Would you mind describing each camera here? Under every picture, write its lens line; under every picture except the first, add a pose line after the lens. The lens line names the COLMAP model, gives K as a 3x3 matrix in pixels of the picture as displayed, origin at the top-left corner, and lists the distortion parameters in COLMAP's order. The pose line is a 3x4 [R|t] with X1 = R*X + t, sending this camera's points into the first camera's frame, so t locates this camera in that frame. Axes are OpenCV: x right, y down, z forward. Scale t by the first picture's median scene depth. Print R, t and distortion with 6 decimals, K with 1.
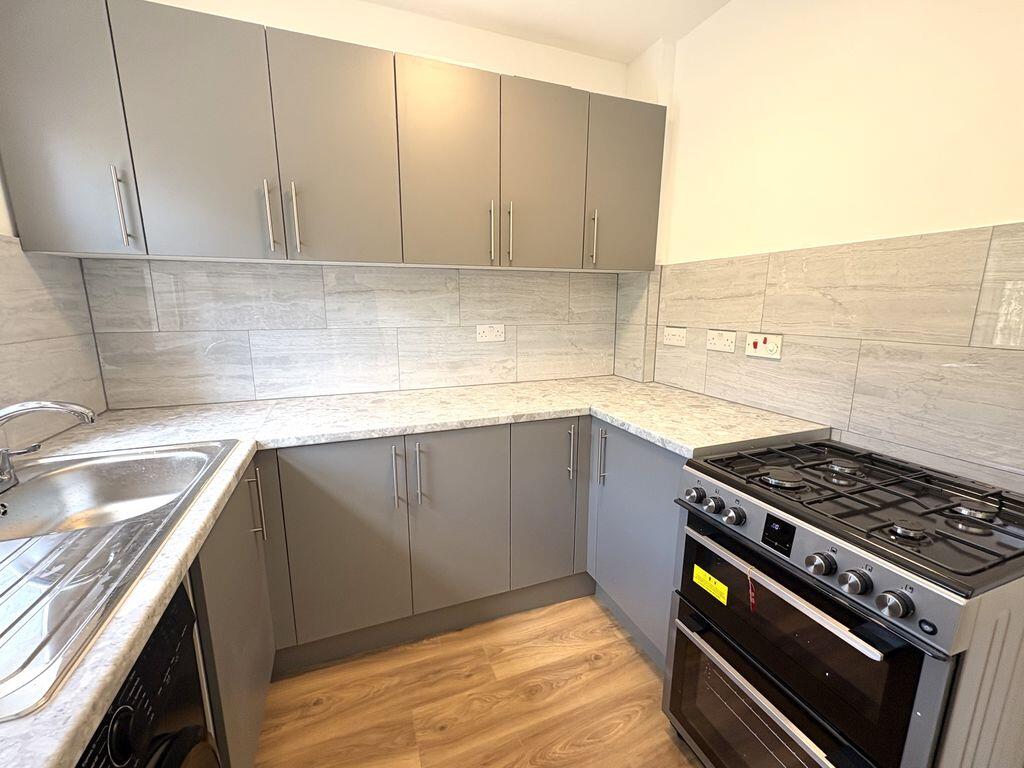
lens RADIAL K [[427.2, 0, 512.0], [0, 427.2, 384.0], [0, 0, 1]] dist [0.000410, 0.000278]
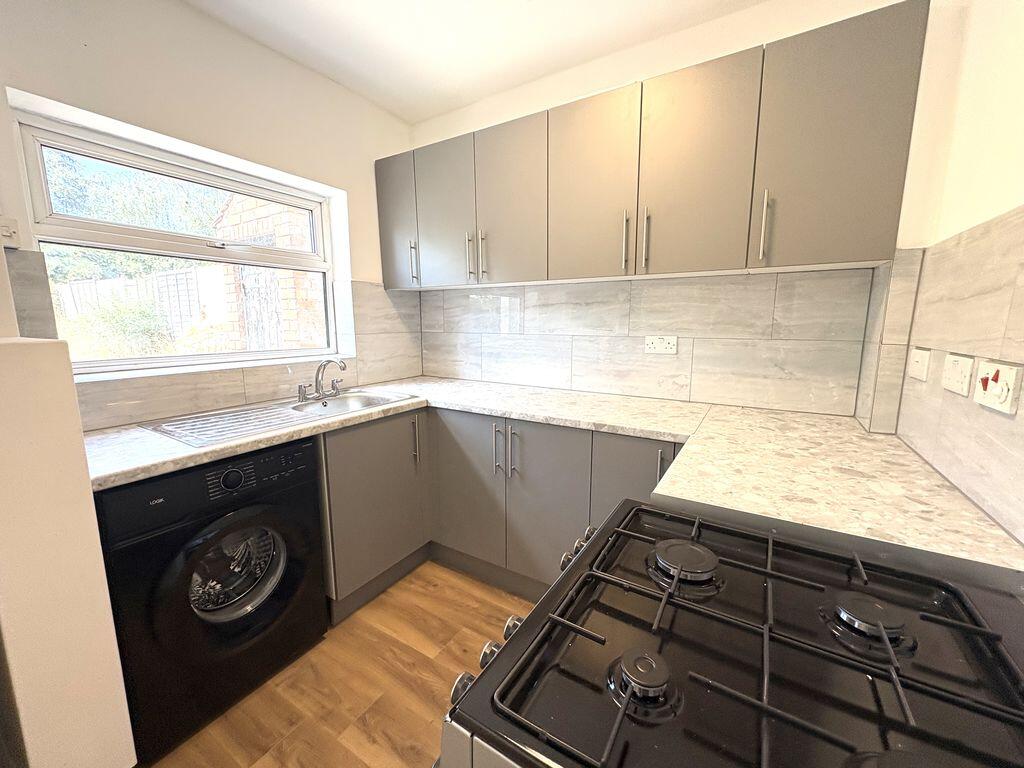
lens RADIAL K [[408.4, 0, 508.2], [0, 408.4, 383.7], [0, 0, 1]] dist [0.000236, -0.000011]
pose [[0.599396, 0.122334, -0.791049, 0.627767], [-0.149064, 0.988024, 0.039846, -0.025419], [0.786450, 0.094034, 0.610453, 0.246677]]
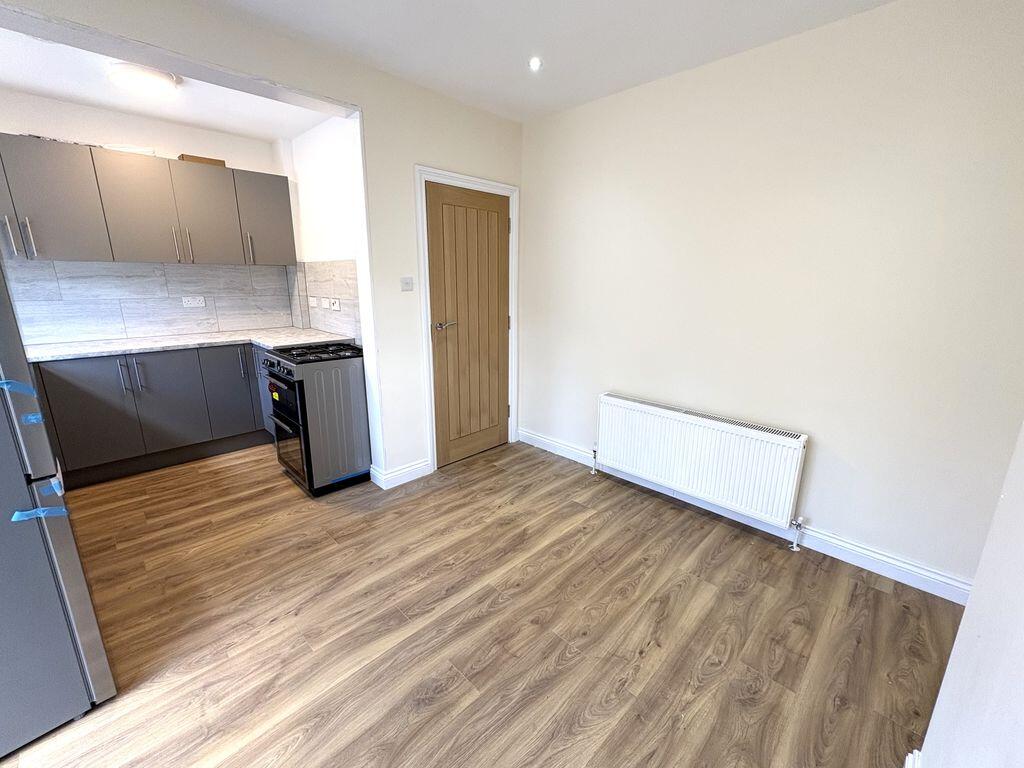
lens RADIAL K [[427.2, 0, 512.0], [0, 427.2, 384.0], [0, 0, 1]] dist [0.000410, 0.000278]
pose [[0.917379, -0.091141, 0.387438, 0.537513], [0.068339, 0.995042, 0.072260, 0.212148], [-0.392103, -0.039812, 0.919059, -1.328788]]
